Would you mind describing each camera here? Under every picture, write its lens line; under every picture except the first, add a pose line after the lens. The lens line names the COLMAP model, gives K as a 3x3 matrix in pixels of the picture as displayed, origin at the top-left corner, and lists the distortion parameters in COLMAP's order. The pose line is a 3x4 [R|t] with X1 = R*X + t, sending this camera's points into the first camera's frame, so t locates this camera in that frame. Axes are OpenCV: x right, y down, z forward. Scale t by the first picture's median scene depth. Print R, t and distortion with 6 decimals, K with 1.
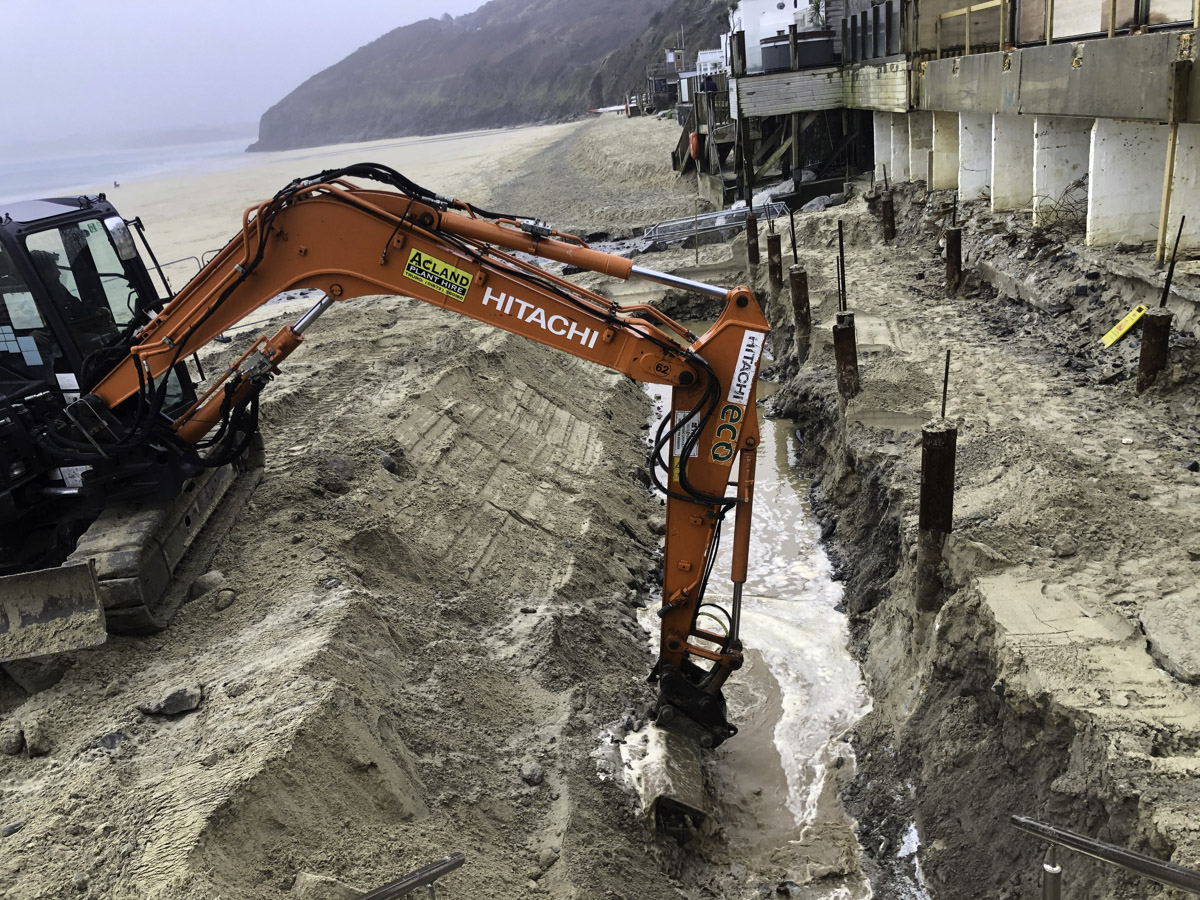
lens RADIAL K [[976.1, 0, 602.6], [0, 976.1, 434.4], [0, 0, 1]] dist [0.017954, 0.002638]
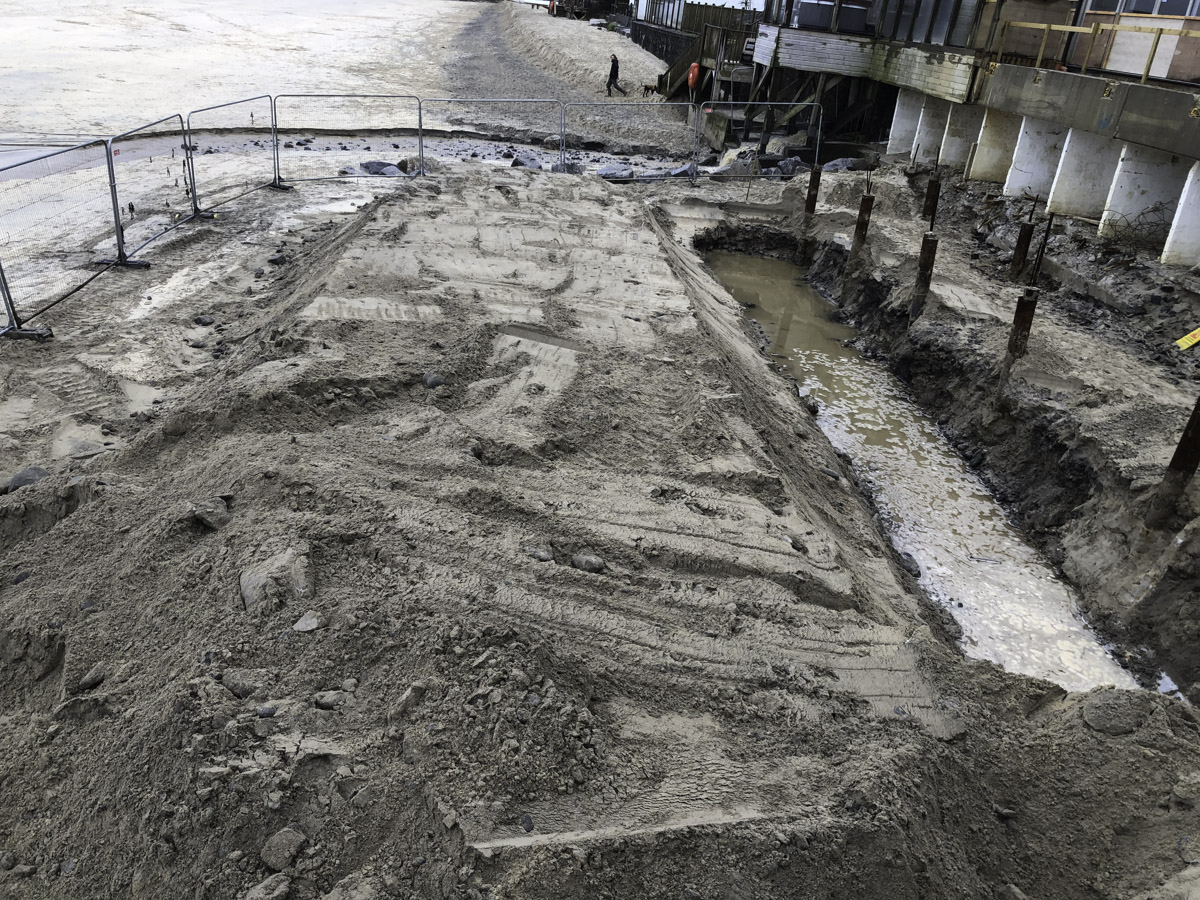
lens RADIAL K [[986.0, 0, 601.4], [0, 986.0, 430.0], [0, 0, 1]] dist [0.002476, 0.043111]
pose [[0.970463, 0.153850, 0.185828, -0.342748], [-0.169104, 0.983170, 0.069141, 0.039896], [-0.172063, -0.098523, 0.980147, -0.097831]]
